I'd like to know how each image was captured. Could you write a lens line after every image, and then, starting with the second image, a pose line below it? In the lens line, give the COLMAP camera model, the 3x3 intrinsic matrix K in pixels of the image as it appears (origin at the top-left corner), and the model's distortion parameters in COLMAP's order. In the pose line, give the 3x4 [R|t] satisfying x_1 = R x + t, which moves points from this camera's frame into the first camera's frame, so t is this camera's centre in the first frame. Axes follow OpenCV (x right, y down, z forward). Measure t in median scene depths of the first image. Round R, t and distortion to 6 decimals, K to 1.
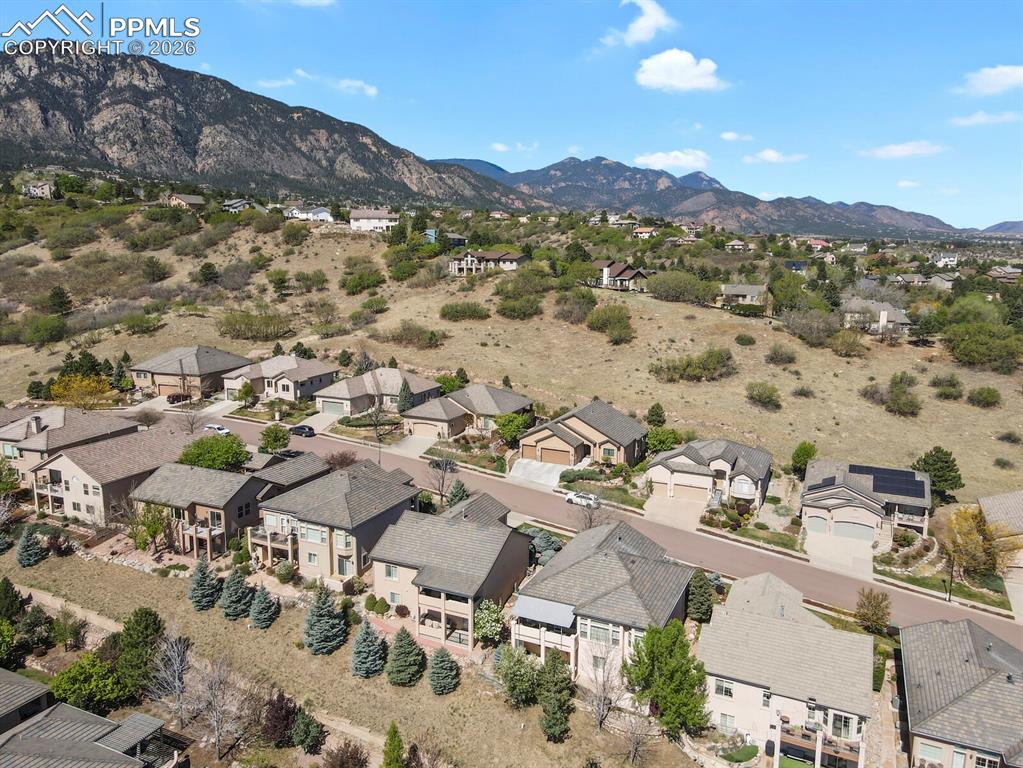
lens RADIAL K [[736.2, 0, 514.2], [0, 736.2, 385.7], [0, 0, 1]] dist [0.033082, 0.011318]
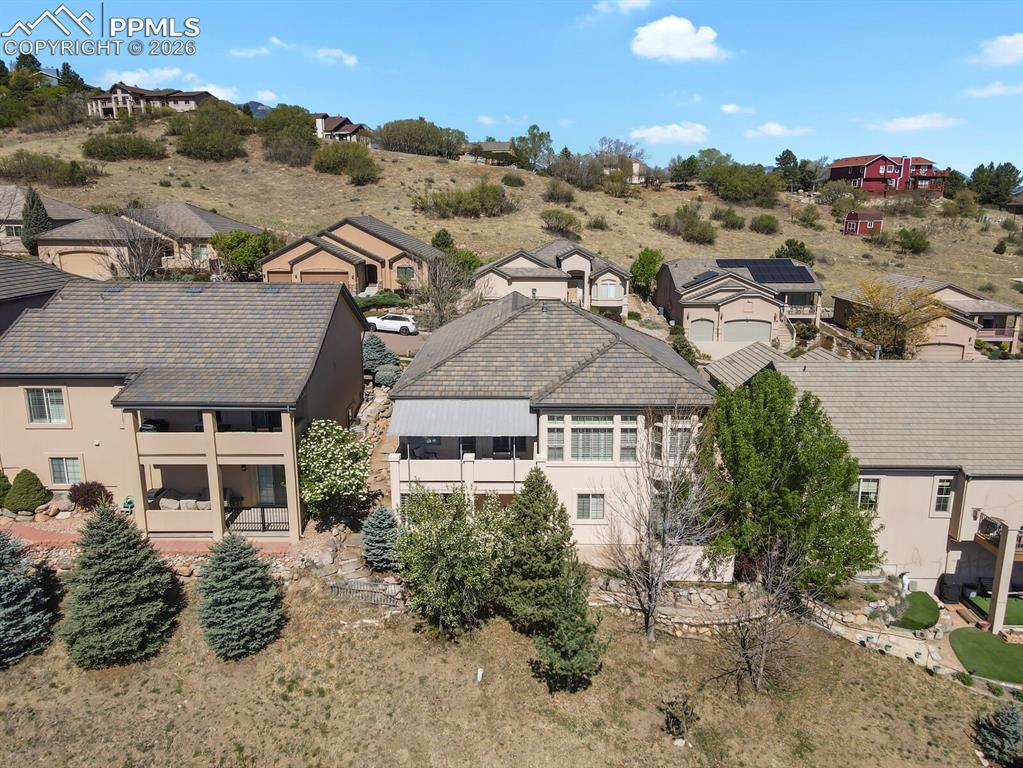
lens RADIAL K [[736.2, 0, 511.5], [0, 736.2, 384.3], [0, 0, 1]] dist [0.033082, 0.011318]
pose [[0.911469, -0.102900, 0.398290, -0.096520], [0.078840, 0.993958, 0.076371, 0.229698], [-0.403742, -0.038209, 0.914075, 0.531480]]
